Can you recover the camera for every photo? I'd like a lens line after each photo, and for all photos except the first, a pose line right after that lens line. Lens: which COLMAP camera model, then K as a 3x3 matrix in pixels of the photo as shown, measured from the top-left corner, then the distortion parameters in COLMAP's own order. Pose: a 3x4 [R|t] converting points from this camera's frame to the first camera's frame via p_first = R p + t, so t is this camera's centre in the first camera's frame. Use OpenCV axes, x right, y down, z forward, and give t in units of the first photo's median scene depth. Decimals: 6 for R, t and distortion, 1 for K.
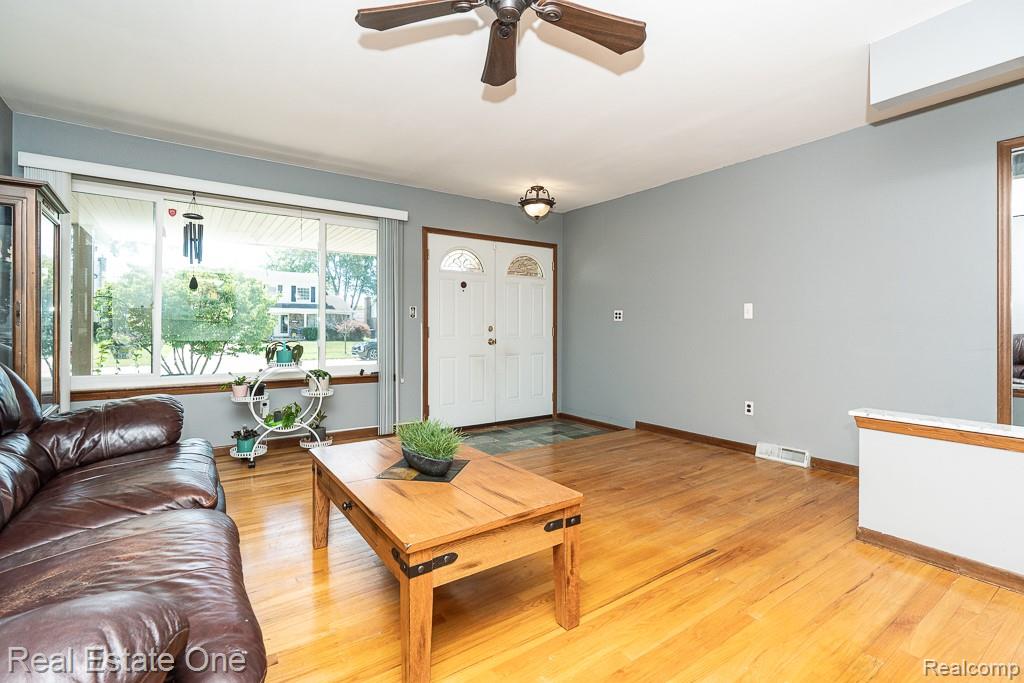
lens RADIAL K [[484.4, 0, 513.4], [0, 484.4, 327.4], [0, 0, 1]] dist [-0.000321, -0.000017]
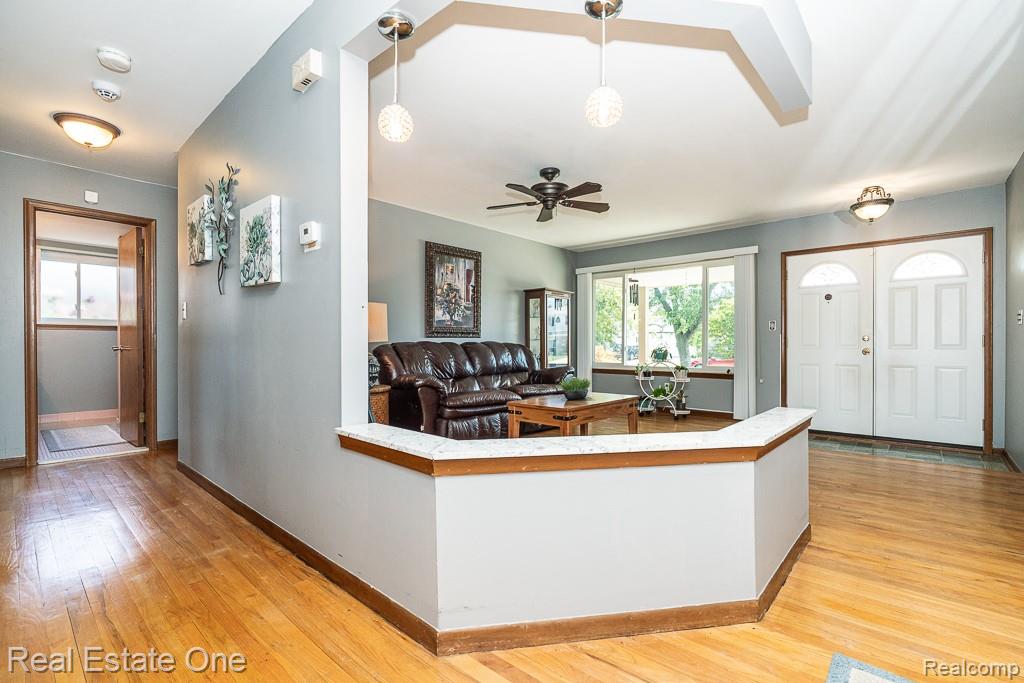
lens RADIAL K [[467.6, 0, 510.5], [0, 467.6, 349.3], [0, 0, 1]] dist [-0.000789, -0.000137]
pose [[0.229651, 0.000386, -0.973273, 0.775463], [-0.000332, 1.000000, 0.000318, 0.026415], [0.973273, 0.000250, 0.229651, 0.102860]]
